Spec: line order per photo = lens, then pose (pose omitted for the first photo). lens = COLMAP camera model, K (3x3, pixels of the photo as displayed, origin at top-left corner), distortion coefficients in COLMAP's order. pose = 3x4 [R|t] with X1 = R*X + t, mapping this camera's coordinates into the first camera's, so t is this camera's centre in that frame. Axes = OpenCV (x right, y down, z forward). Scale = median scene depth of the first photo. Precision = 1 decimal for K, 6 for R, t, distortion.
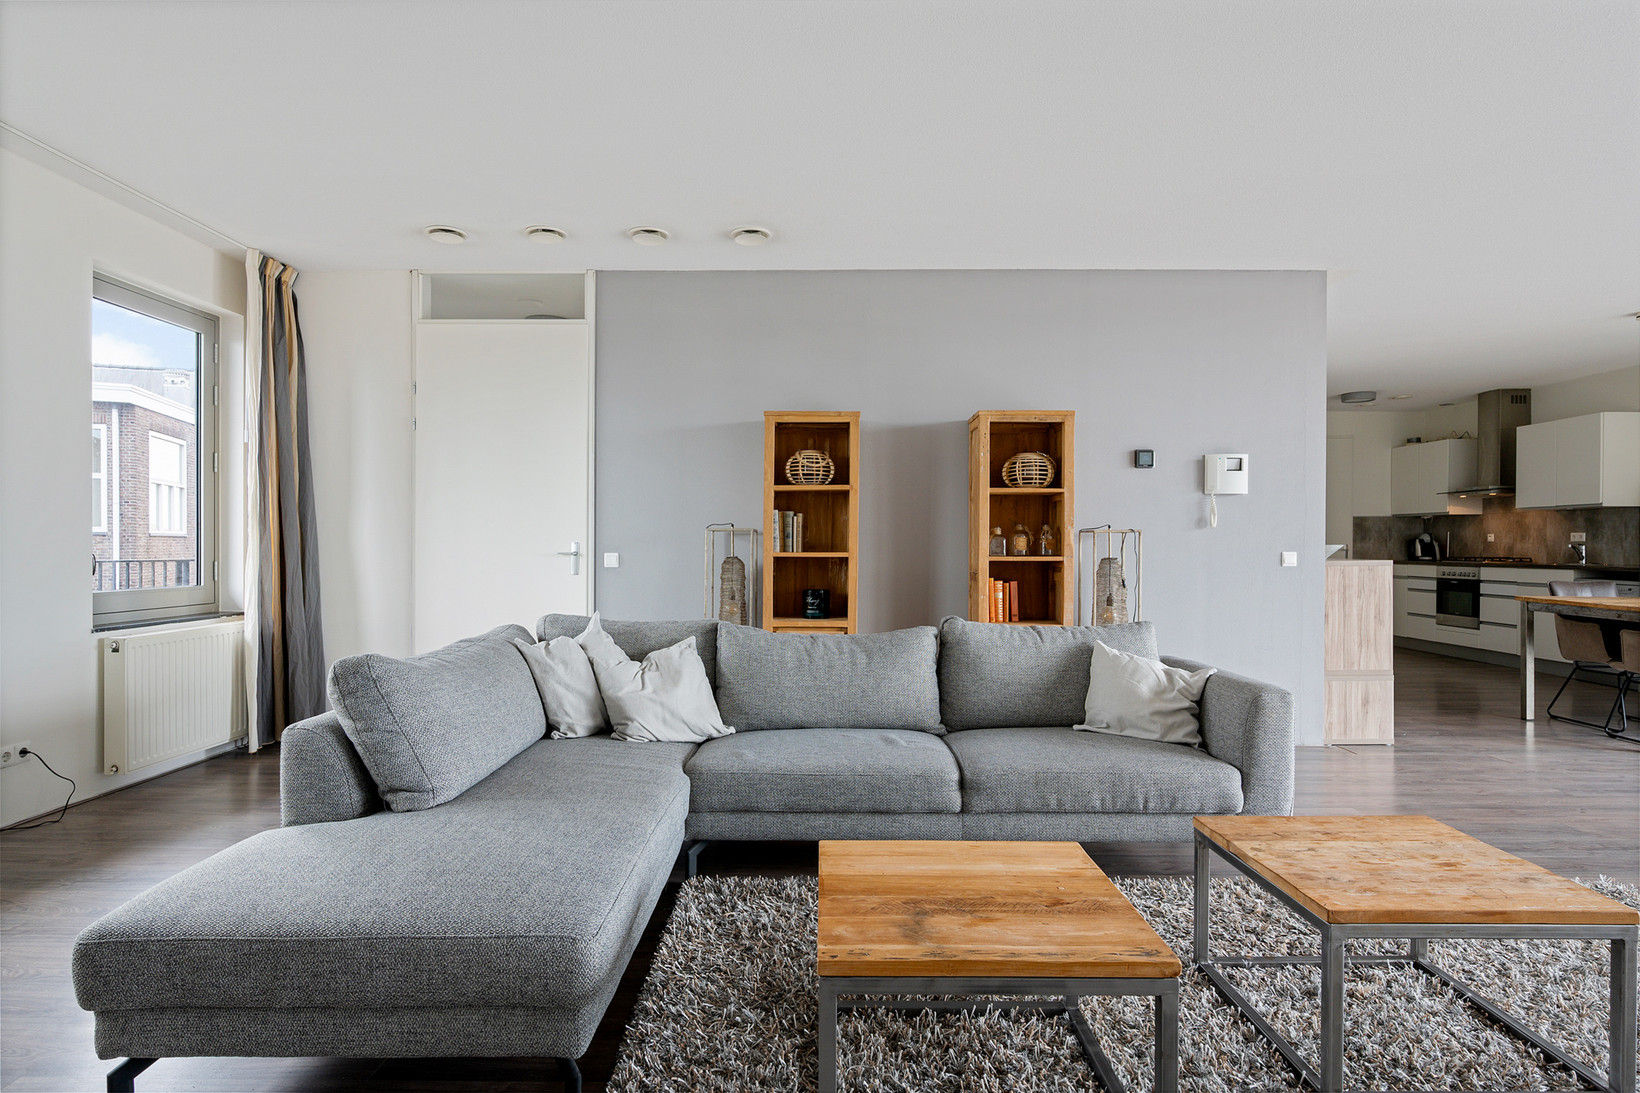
lens RADIAL K [[865.5, 0, 820.0], [0, 865.5, 546.5], [0, 0, 1]] dist [0.002709, 0.001206]
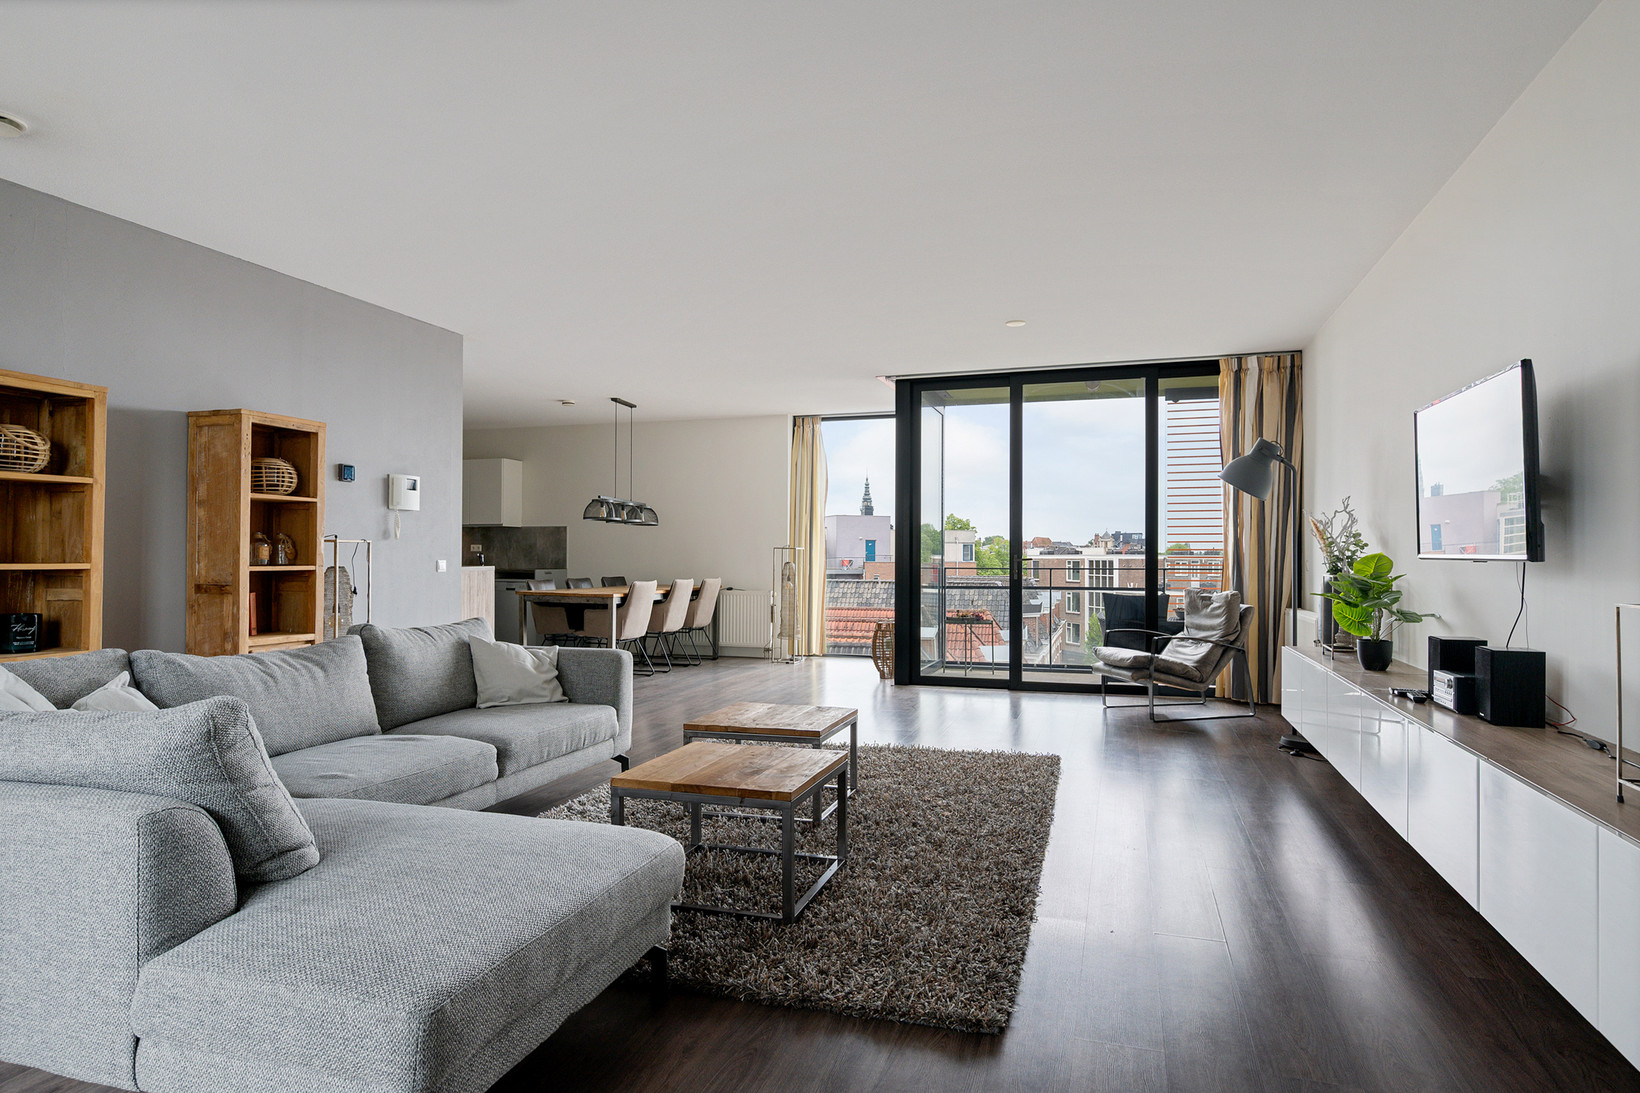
lens RADIAL K [[921.7, 0, 820.0], [0, 921.7, 546.5], [0, 0, 1]] dist [0.002930, 0.001309]
pose [[0.293859, 0.009761, 0.955799, -0.568094], [-0.002114, 0.999952, -0.009562, -0.001676], [-0.955846, 0.000789, 0.293866, 0.123148]]
